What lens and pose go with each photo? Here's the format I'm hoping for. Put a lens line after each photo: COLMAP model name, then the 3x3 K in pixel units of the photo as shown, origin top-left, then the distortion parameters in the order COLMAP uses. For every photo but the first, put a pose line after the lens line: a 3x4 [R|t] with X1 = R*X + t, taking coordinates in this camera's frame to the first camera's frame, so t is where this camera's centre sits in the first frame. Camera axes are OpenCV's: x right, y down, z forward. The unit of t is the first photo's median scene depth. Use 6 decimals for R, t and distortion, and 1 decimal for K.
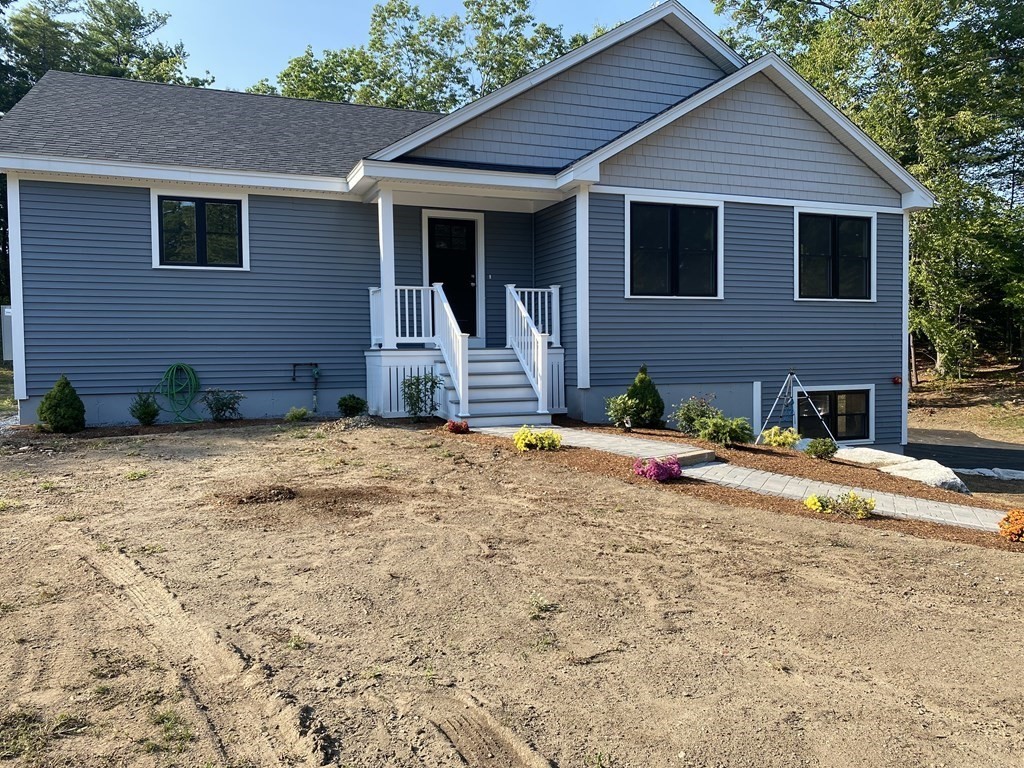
lens RADIAL K [[784.2, 0, 510.8], [0, 784.2, 385.6], [0, 0, 1]] dist [-0.000732, -0.000311]
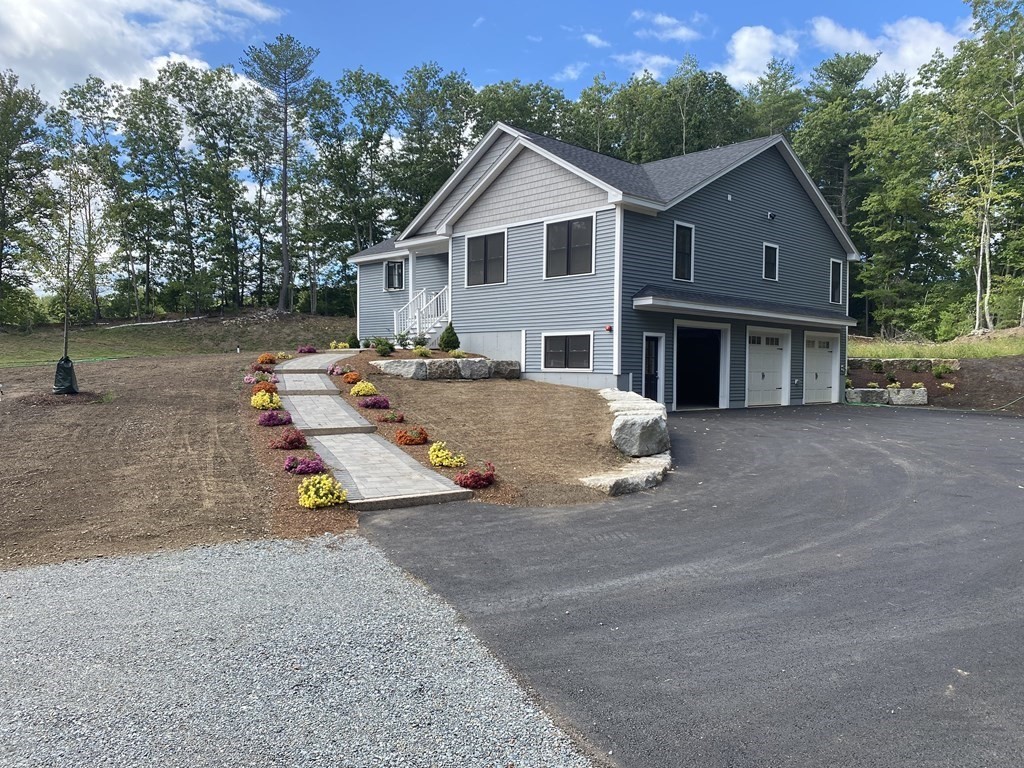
lens RADIAL K [[784.2, 0, 511.3], [0, 784.2, 384.1], [0, 0, 1]] dist [-0.000732, -0.000311]
pose [[0.393320, 0.042490, -0.918419, 1.817342], [-0.015896, 0.999097, 0.039415, 0.043258], [0.919264, -0.000904, 0.393640, 0.304338]]
